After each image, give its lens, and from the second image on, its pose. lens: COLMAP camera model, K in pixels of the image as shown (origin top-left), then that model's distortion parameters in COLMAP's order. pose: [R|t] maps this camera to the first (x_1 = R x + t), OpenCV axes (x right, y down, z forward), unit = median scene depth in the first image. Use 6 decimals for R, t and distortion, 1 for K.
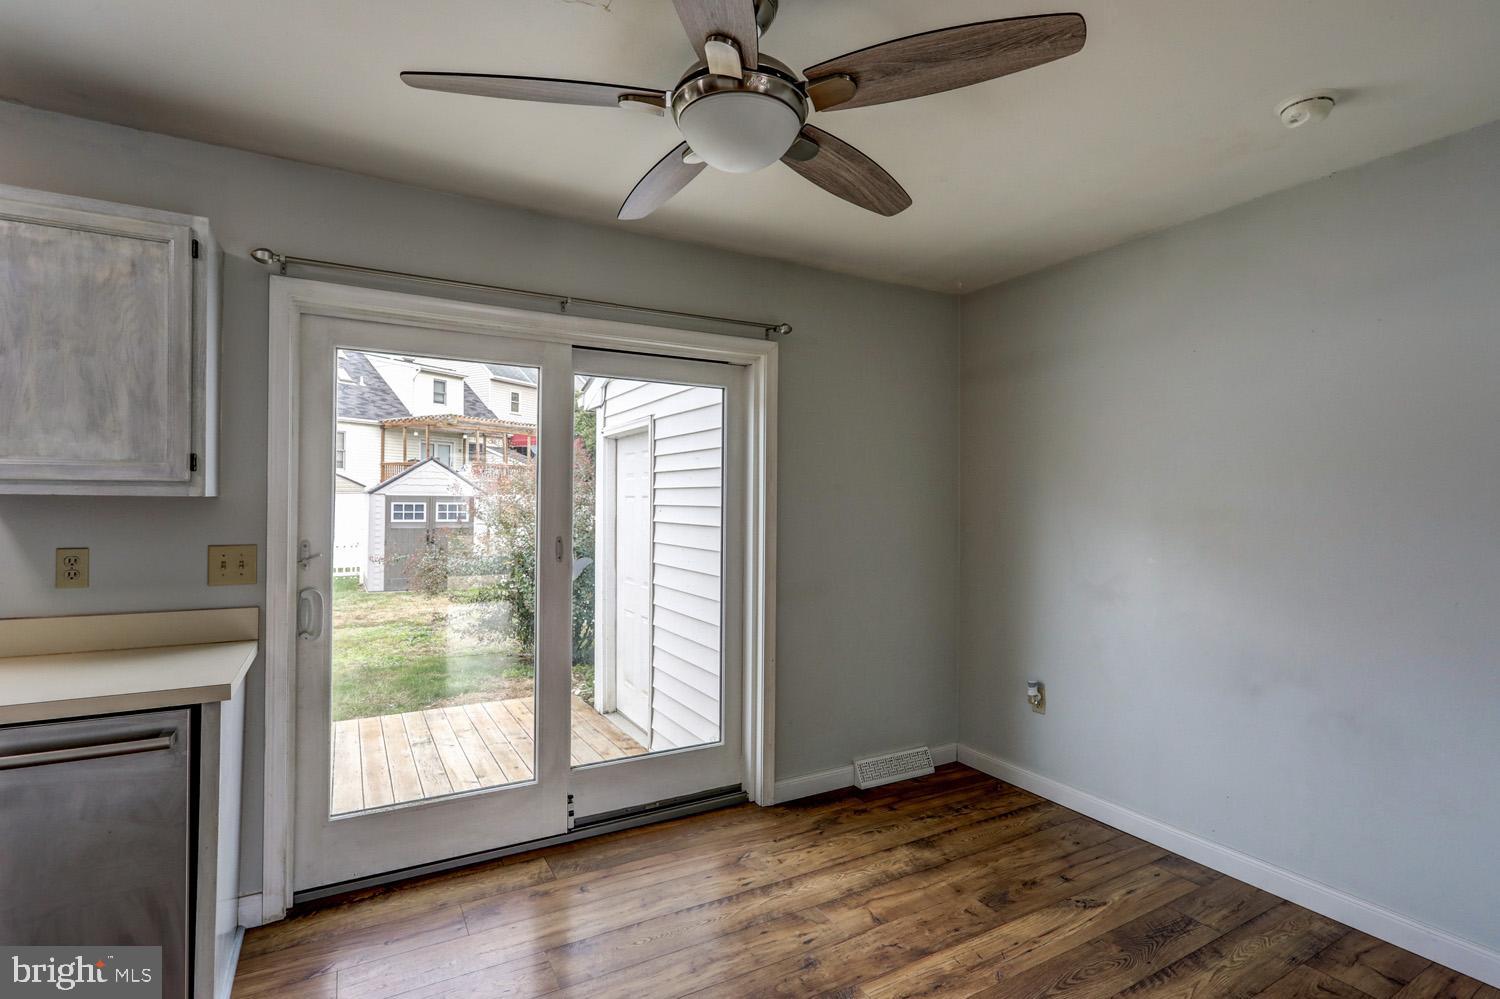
lens RADIAL K [[722.3, 0, 753.7], [0, 722.3, 499.5], [0, 0, 1]] dist [-0.001537, -0.000200]
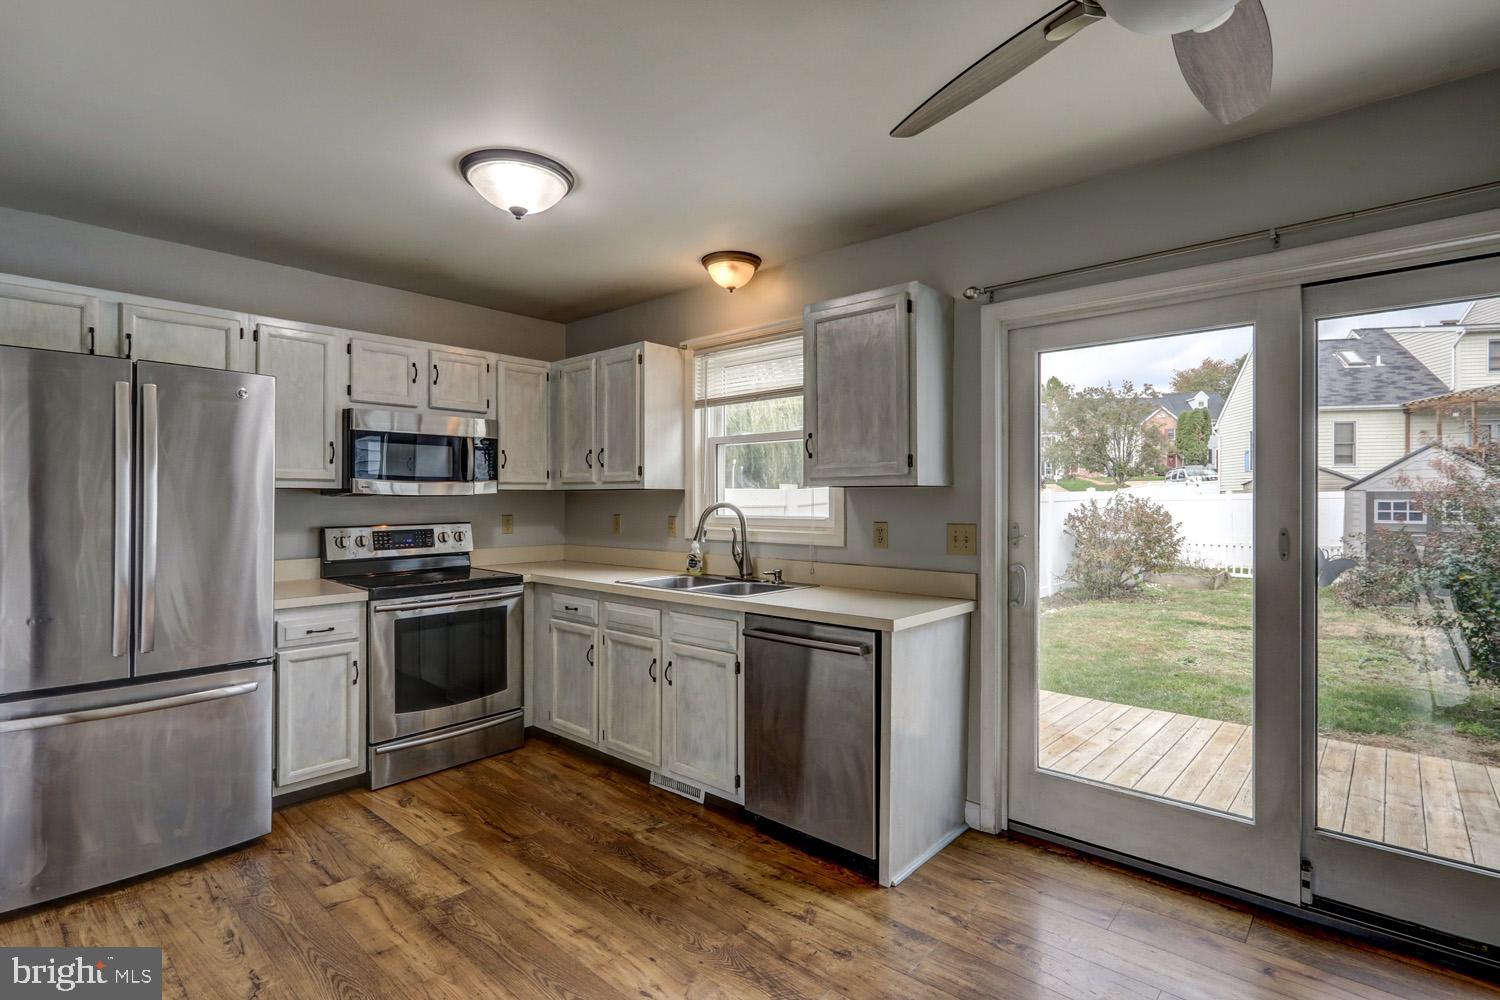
lens RADIAL K [[722.3, 0, 753.7], [0, 722.3, 500.0], [0, 0, 1]] dist [-0.001537, -0.000200]
pose [[0.319108, -0.008548, -0.947680, 0.351534], [0.007029, 0.999953, -0.006653, 0.024670], [0.947692, -0.004538, 0.319154, 0.221368]]
